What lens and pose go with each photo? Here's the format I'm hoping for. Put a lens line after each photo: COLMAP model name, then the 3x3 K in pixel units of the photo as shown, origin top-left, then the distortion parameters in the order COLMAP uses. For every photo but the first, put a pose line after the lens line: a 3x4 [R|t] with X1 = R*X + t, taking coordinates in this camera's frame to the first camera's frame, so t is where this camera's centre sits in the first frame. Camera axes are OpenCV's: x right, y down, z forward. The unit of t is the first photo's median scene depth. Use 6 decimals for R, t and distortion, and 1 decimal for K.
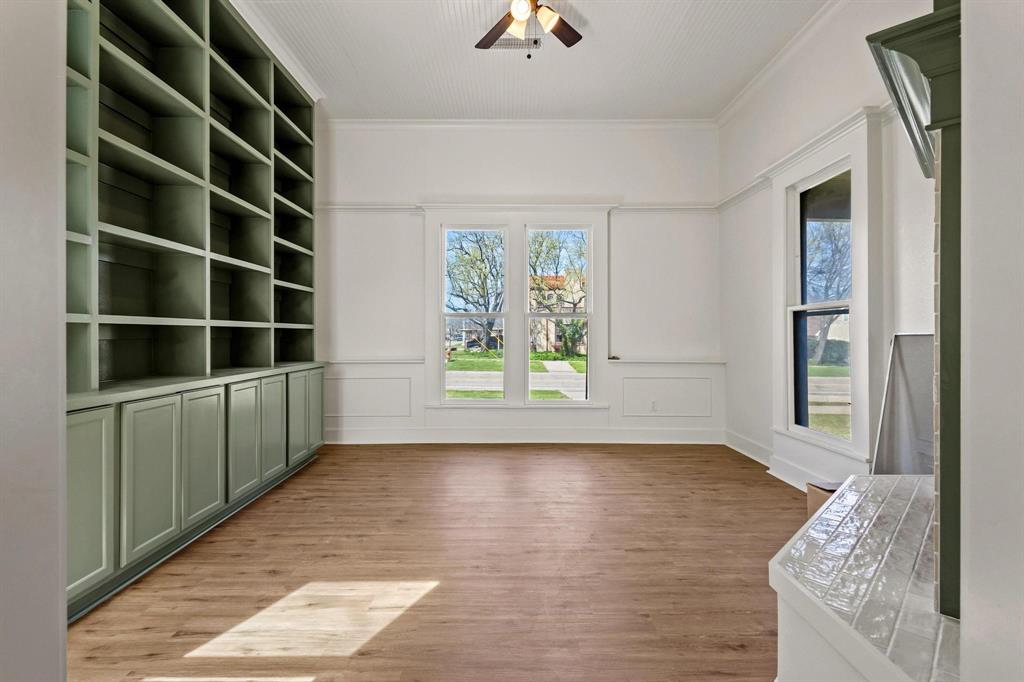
lens RADIAL K [[469.1, 0, 500.9], [0, 469.1, 338.9], [0, 0, 1]] dist [0.009167, -0.002163]
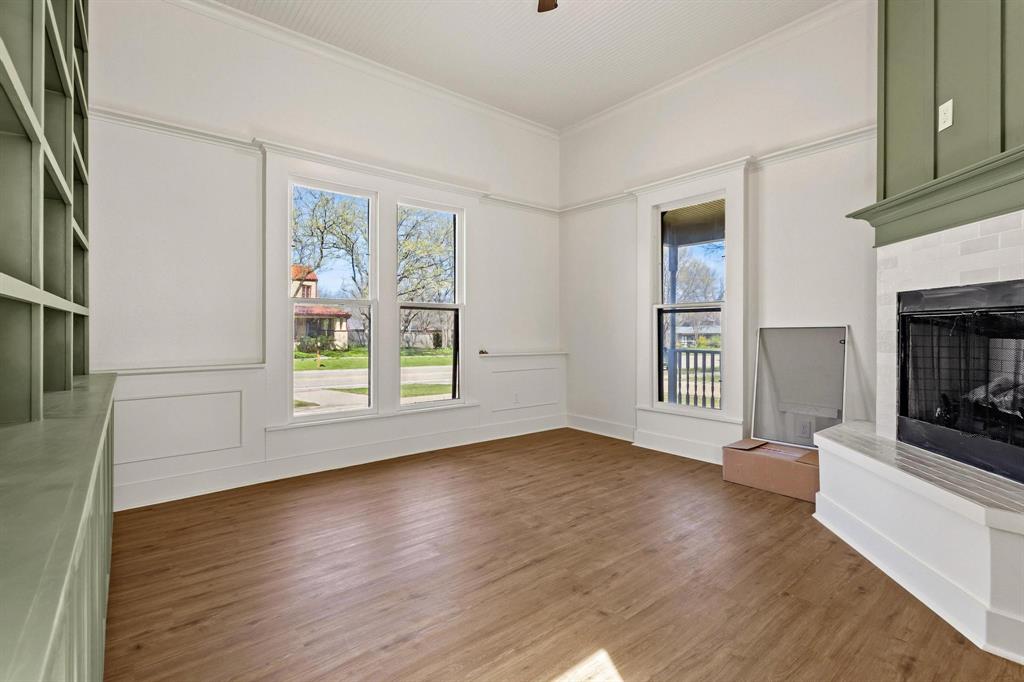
lens RADIAL K [[469.1, 0, 507.0], [0, 469.1, 331.9], [0, 0, 1]] dist [0.009167, -0.002163]
pose [[0.770927, -0.001643, 0.636921, -0.449581], [0.003730, 0.999991, -0.001934, 0.002300], [-0.636912, 0.003867, 0.770927, 0.313062]]
